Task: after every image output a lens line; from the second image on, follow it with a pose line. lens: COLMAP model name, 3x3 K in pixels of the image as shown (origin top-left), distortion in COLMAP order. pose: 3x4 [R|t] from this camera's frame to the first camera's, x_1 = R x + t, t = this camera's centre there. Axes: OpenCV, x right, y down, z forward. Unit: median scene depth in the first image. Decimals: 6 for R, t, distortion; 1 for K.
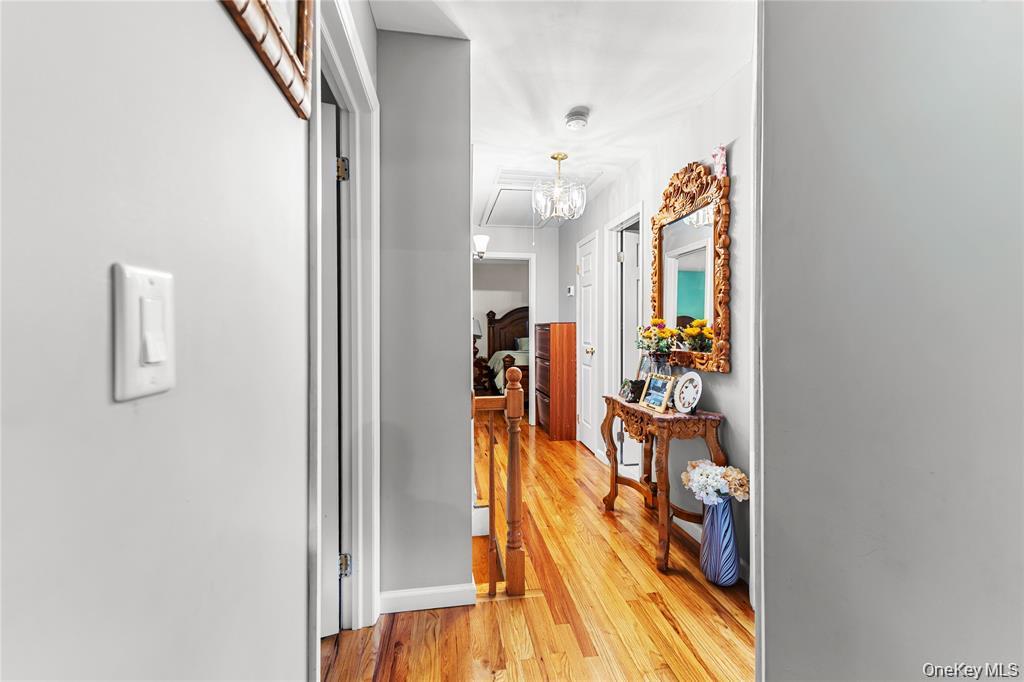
lens RADIAL K [[434.1, 0, 513.6], [0, 434.1, 335.8], [0, 0, 1]] dist [0.008894, -0.000229]
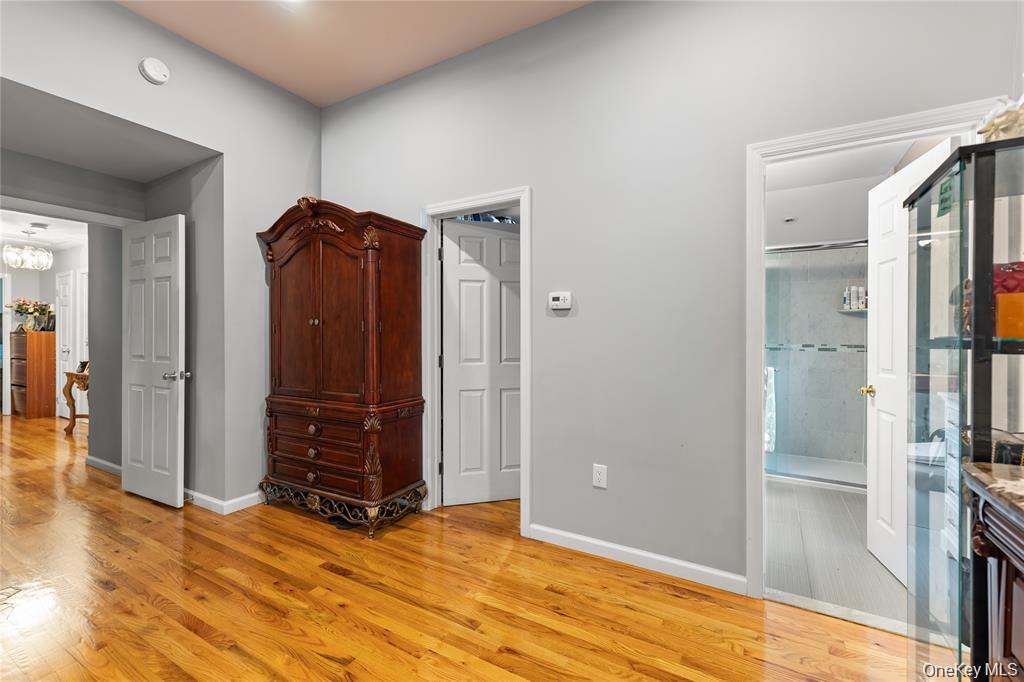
lens RADIAL K [[434.1, 0, 513.6], [0, 434.1, 335.8], [0, 0, 1]] dist [0.008894, -0.000229]
pose [[0.628378, -0.002738, 0.777903, -0.024265], [0.014643, 0.999858, -0.008310, 0.016513], [-0.777770, 0.016613, 0.628329, -0.990579]]
